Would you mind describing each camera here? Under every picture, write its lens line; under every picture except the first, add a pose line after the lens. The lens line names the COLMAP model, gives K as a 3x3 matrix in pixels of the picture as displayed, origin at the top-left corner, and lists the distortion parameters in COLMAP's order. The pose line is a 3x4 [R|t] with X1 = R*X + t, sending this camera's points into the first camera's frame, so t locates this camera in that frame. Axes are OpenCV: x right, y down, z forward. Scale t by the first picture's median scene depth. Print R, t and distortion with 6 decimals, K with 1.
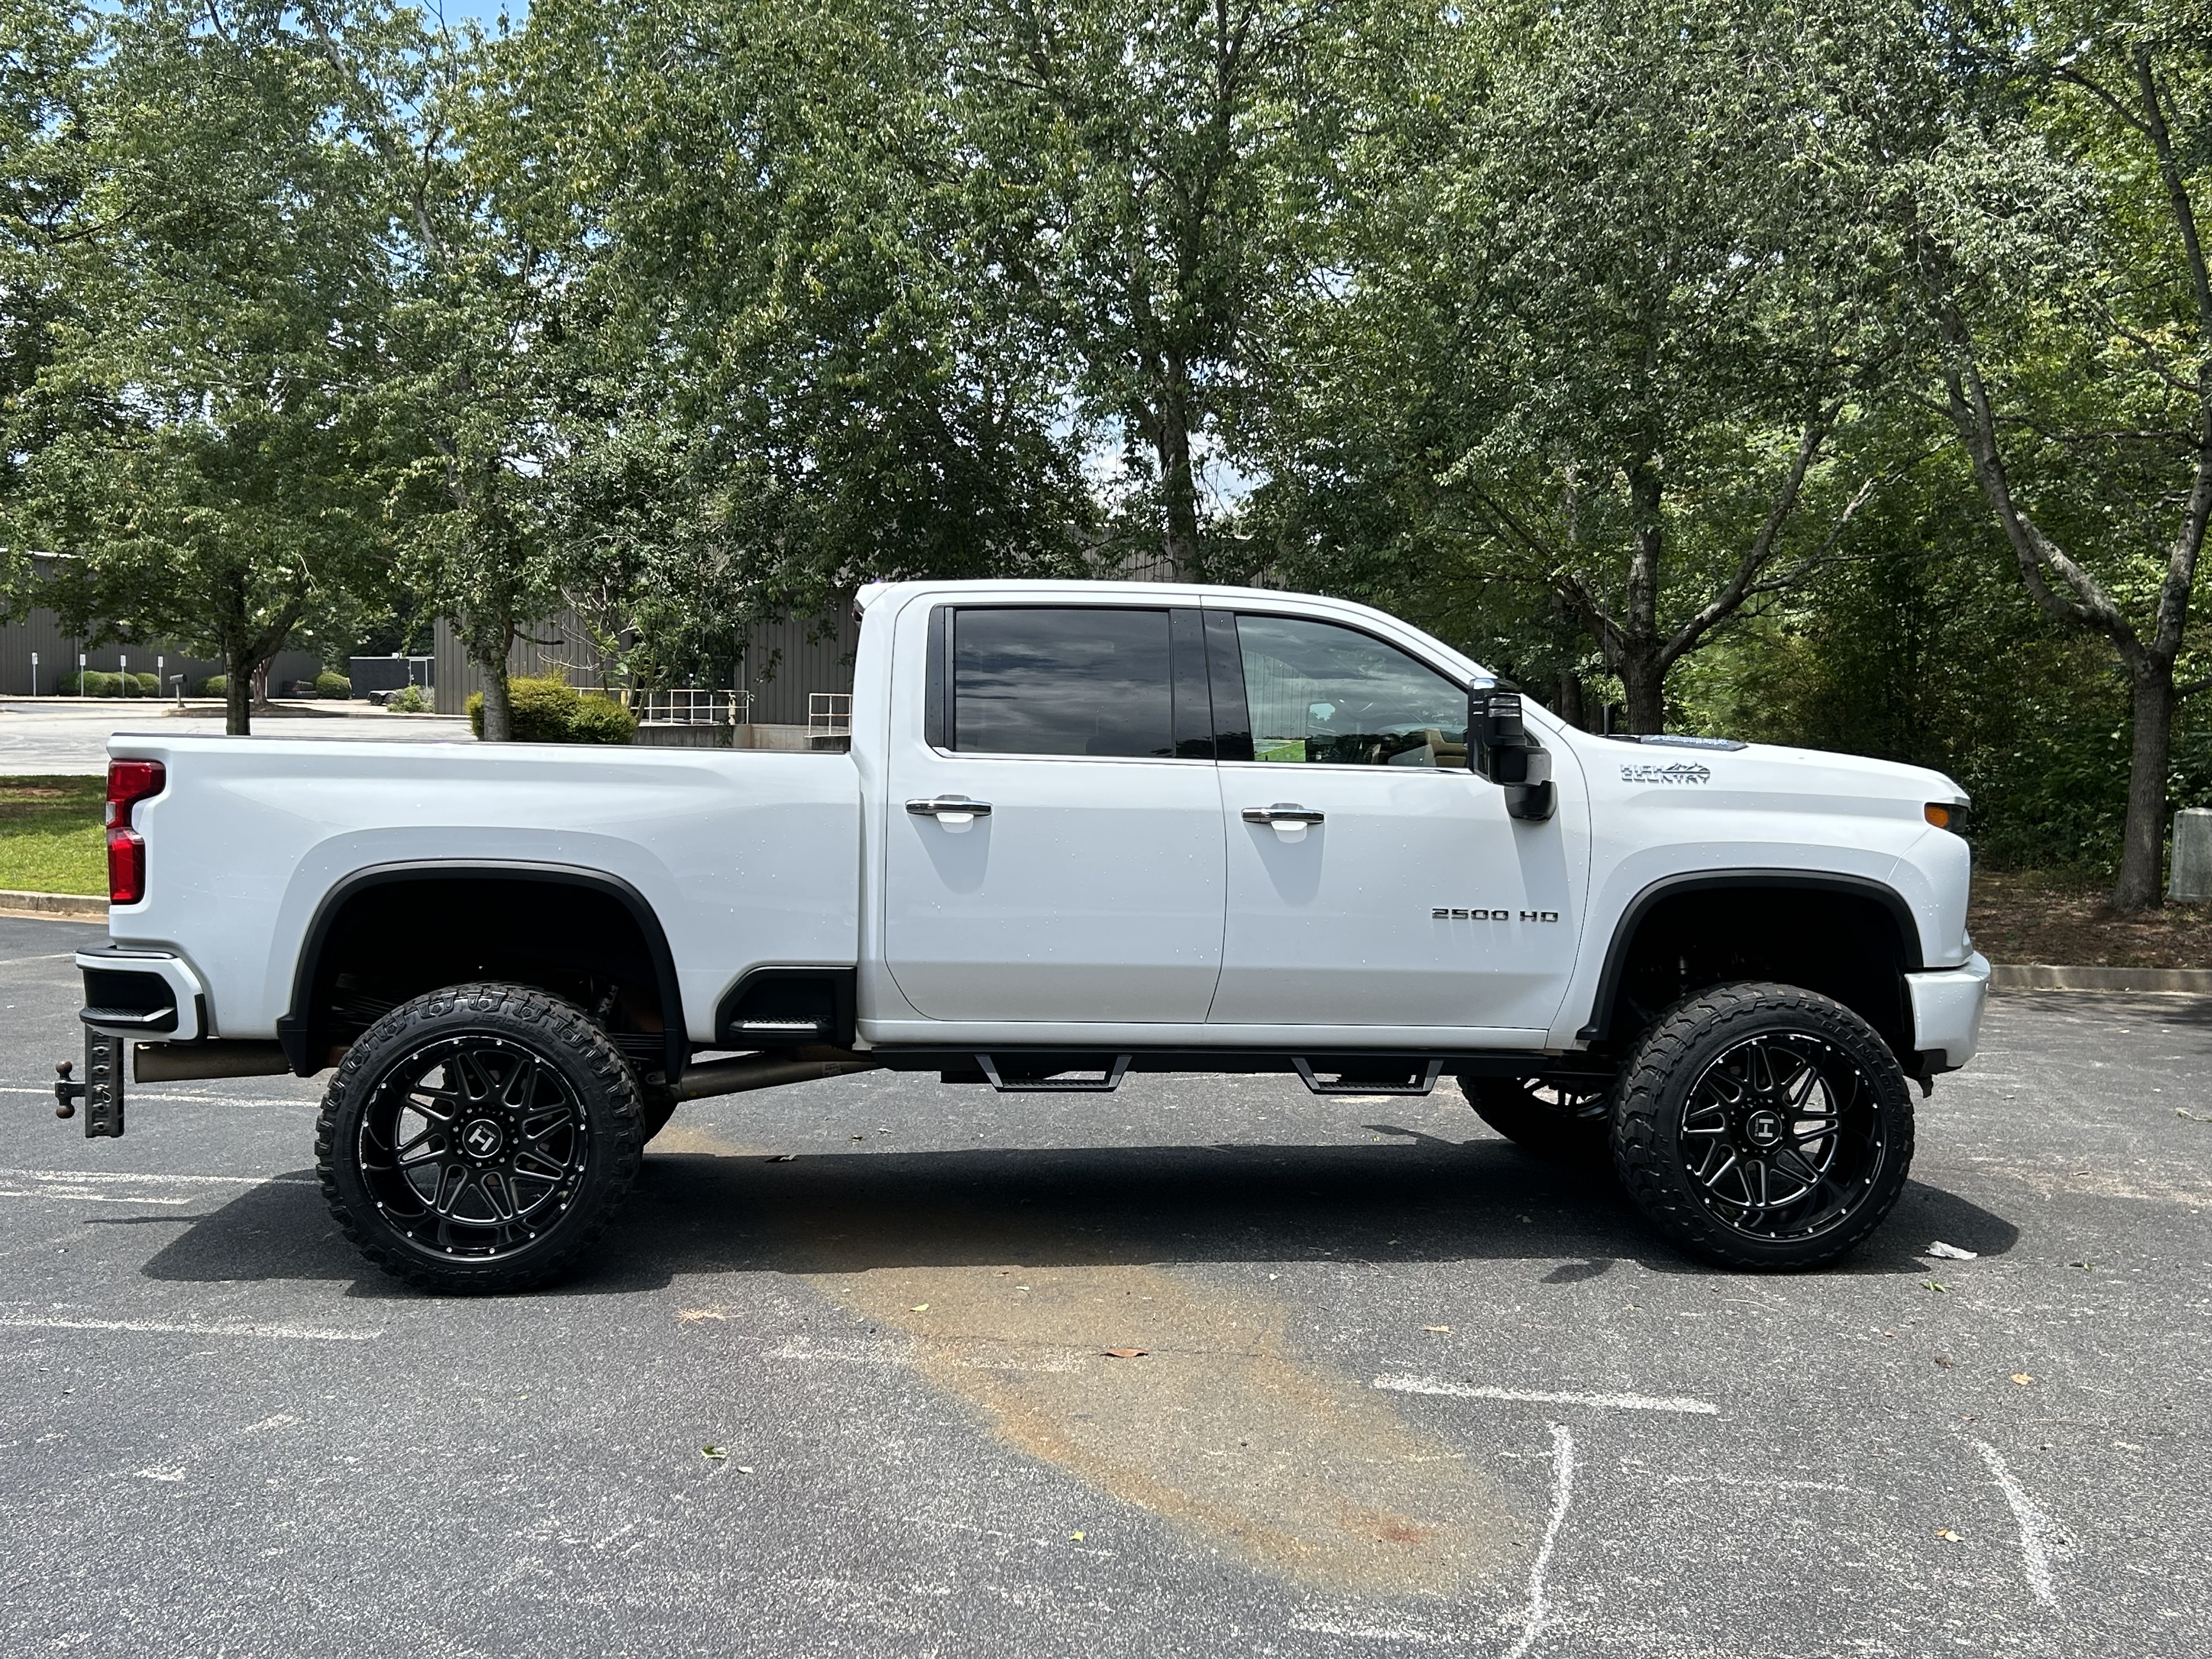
lens RADIAL K [[2198.3, 0, 1106.0], [0, 2198.3, 829.5], [0, 0, 1]] dist [0.010149, 0.002459]
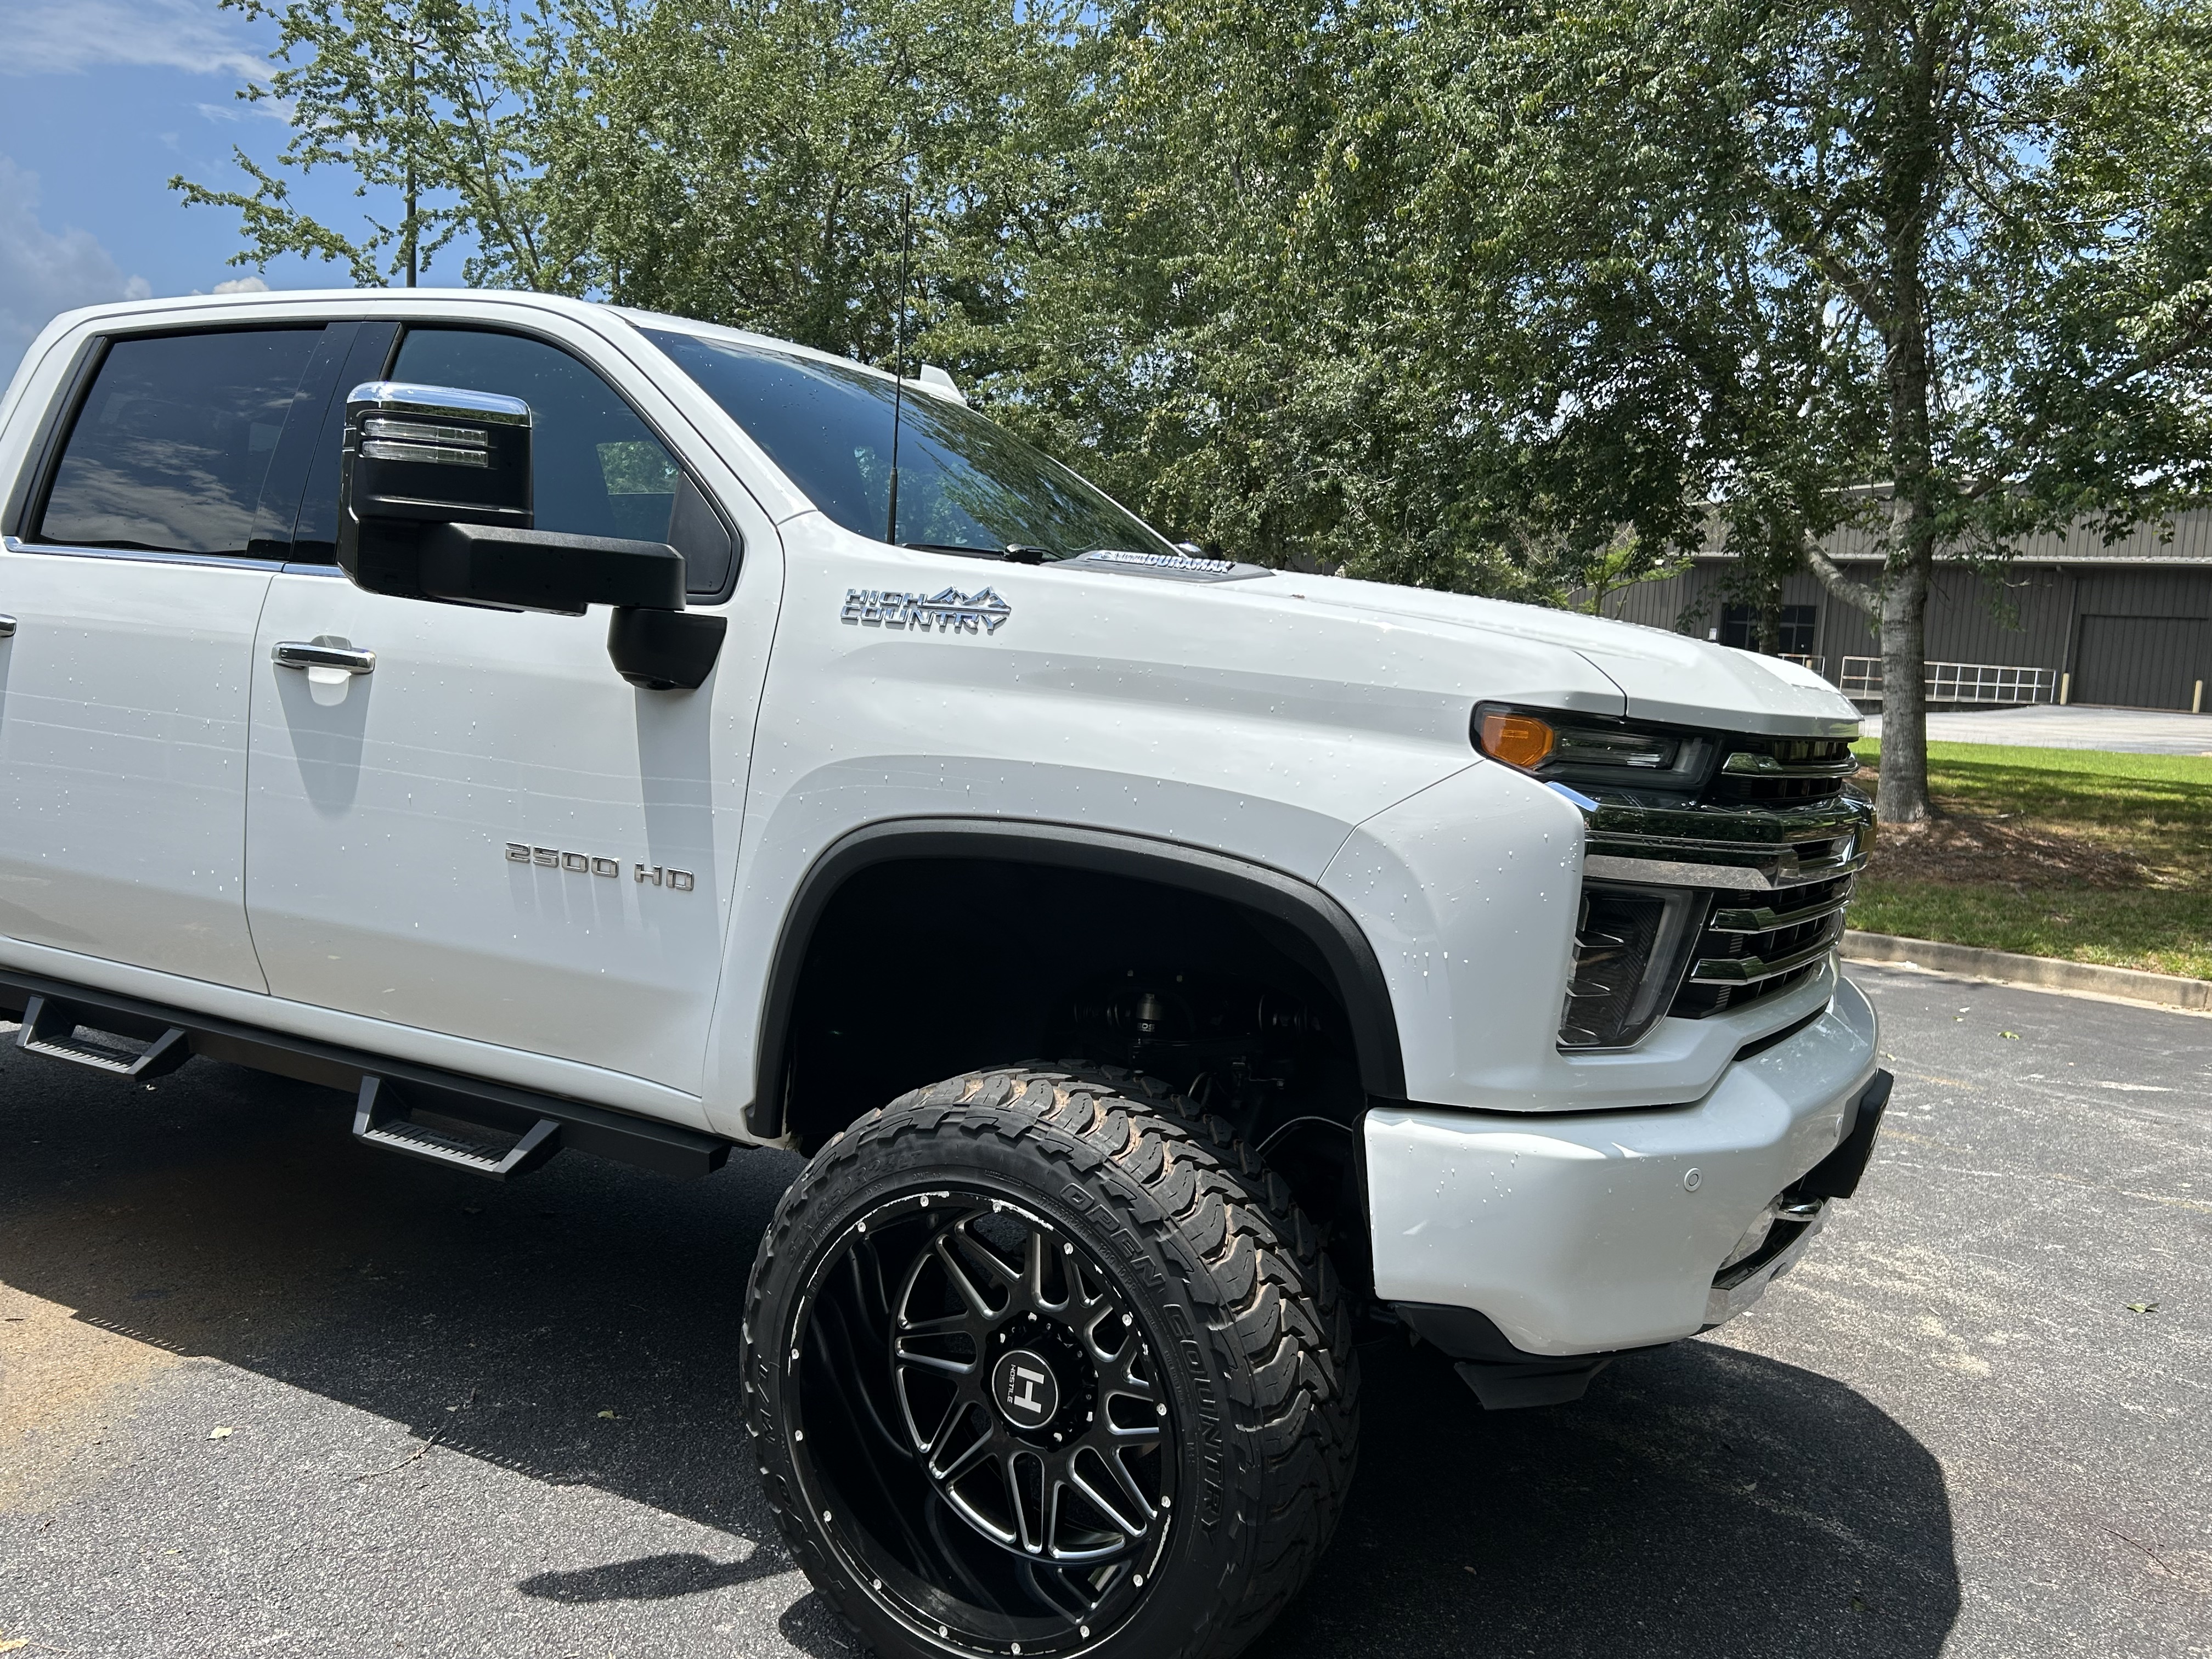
lens RADIAL K [[1841.6, 0, 1106.0], [0, 1841.6, 829.5], [0, 0, 1]] dist [0.004492, -0.000931]
pose [[0.840133, 0.089112, -0.535009, 0.513409], [-0.074910, 0.996021, 0.048268, -0.000219], [0.537182, -0.000474, 0.843466, 0.692168]]
